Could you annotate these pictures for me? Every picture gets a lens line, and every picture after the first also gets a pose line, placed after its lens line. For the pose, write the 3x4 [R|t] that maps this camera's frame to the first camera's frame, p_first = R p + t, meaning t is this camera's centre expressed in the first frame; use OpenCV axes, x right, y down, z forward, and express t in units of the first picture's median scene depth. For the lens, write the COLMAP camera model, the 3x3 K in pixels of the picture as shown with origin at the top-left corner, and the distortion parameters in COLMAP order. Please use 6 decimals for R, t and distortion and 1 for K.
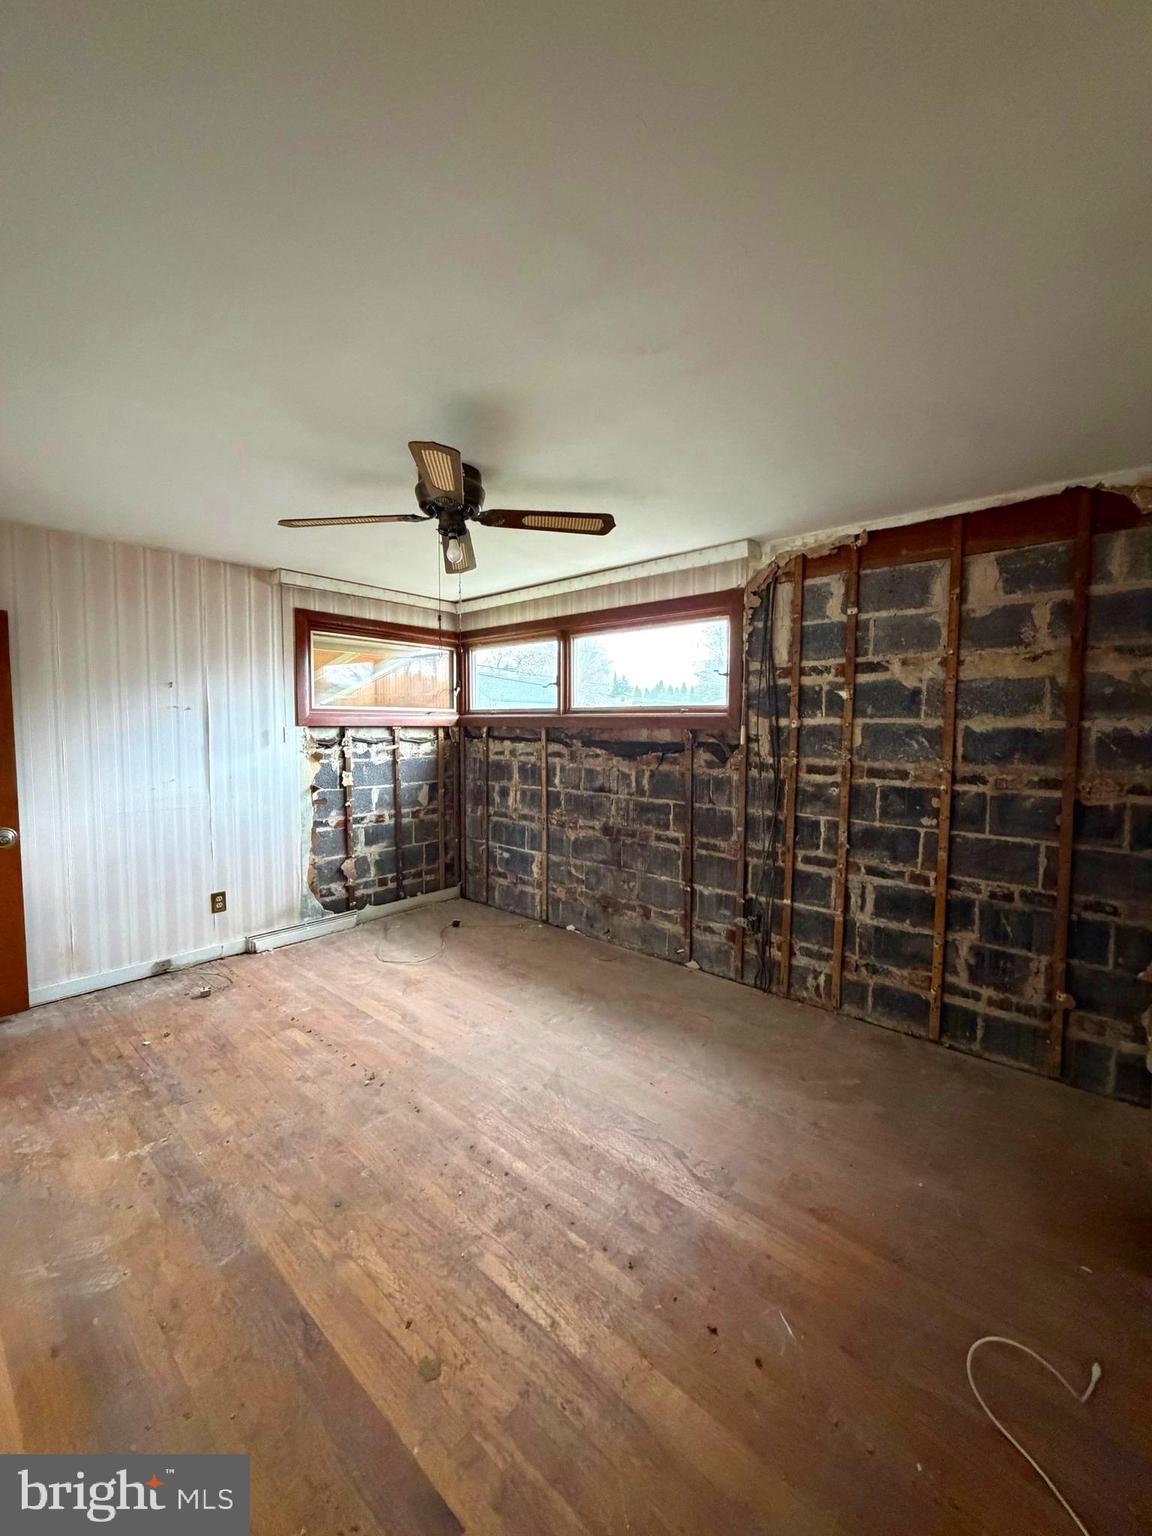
lens RADIAL K [[611.7, 0, 575.0], [0, 611.7, 770.7], [0, 0, 1]] dist [0.000109, -0.000363]
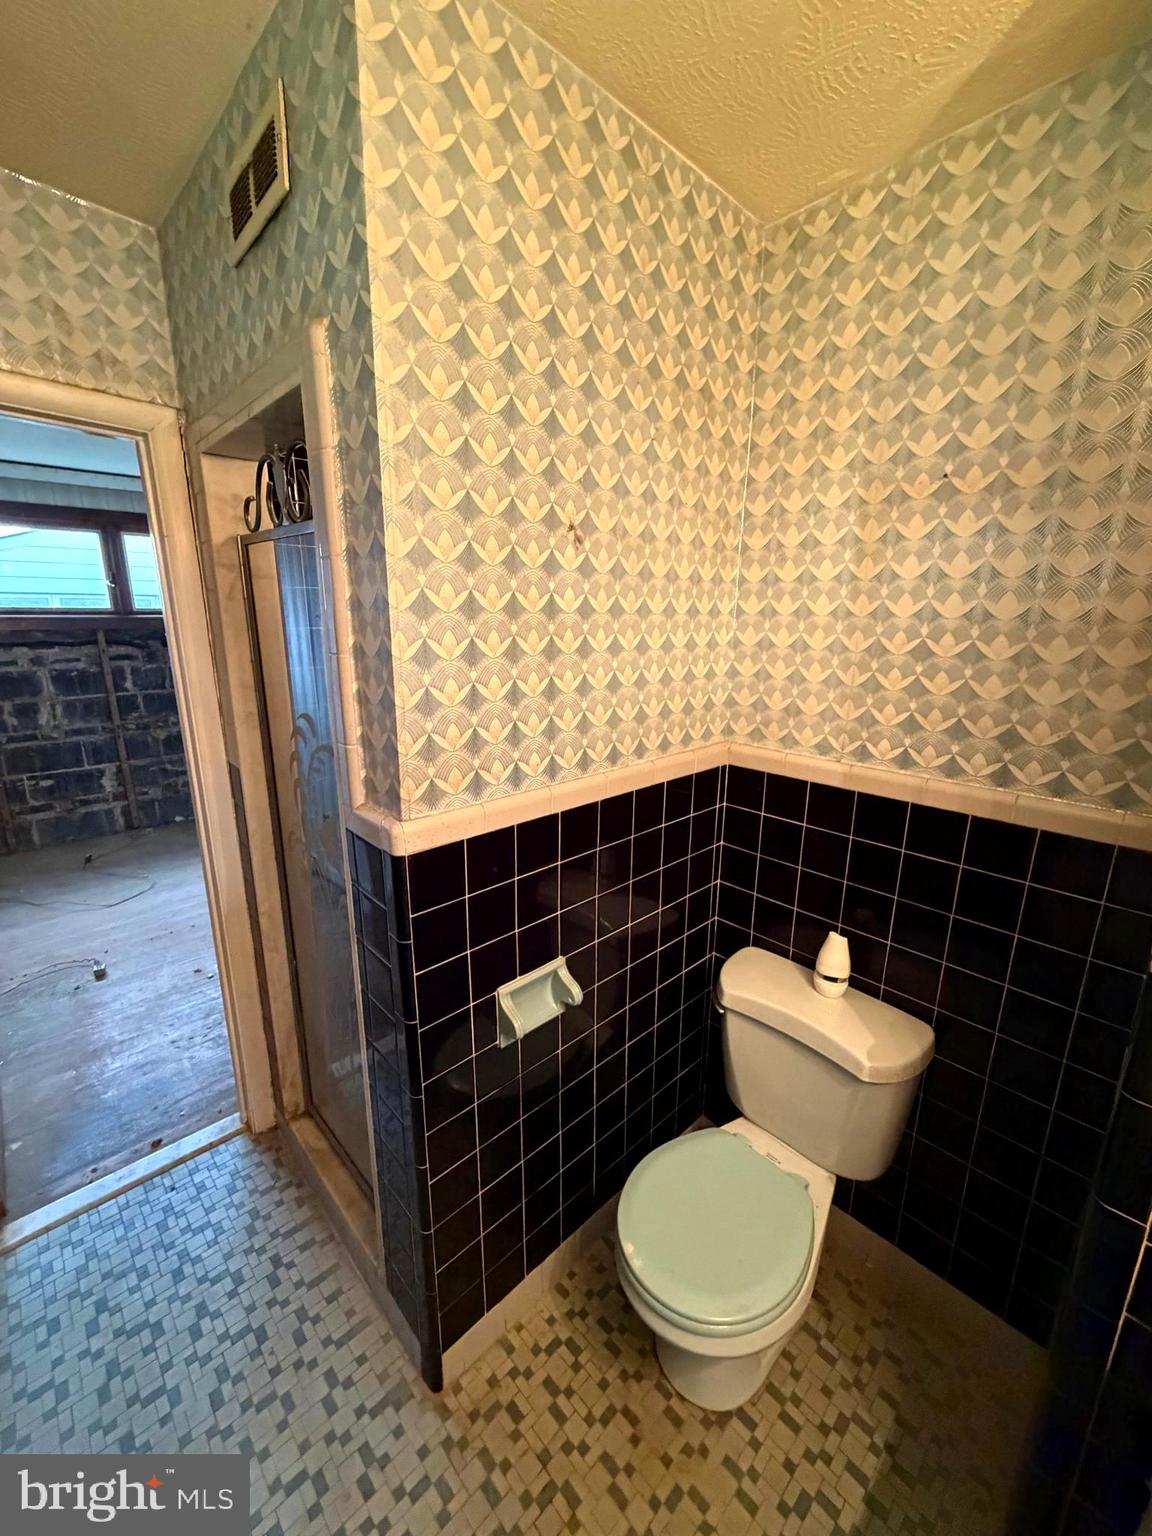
lens RADIAL K [[611.7, 0, 578.3], [0, 611.7, 770.9], [0, 0, 1]] dist [0.000109, -0.000363]
pose [[0.073904, -0.257538, 0.963438, -0.927819], [0.068417, 0.965113, 0.252738, -0.046715], [-0.994916, 0.047238, 0.088946, 0.191023]]
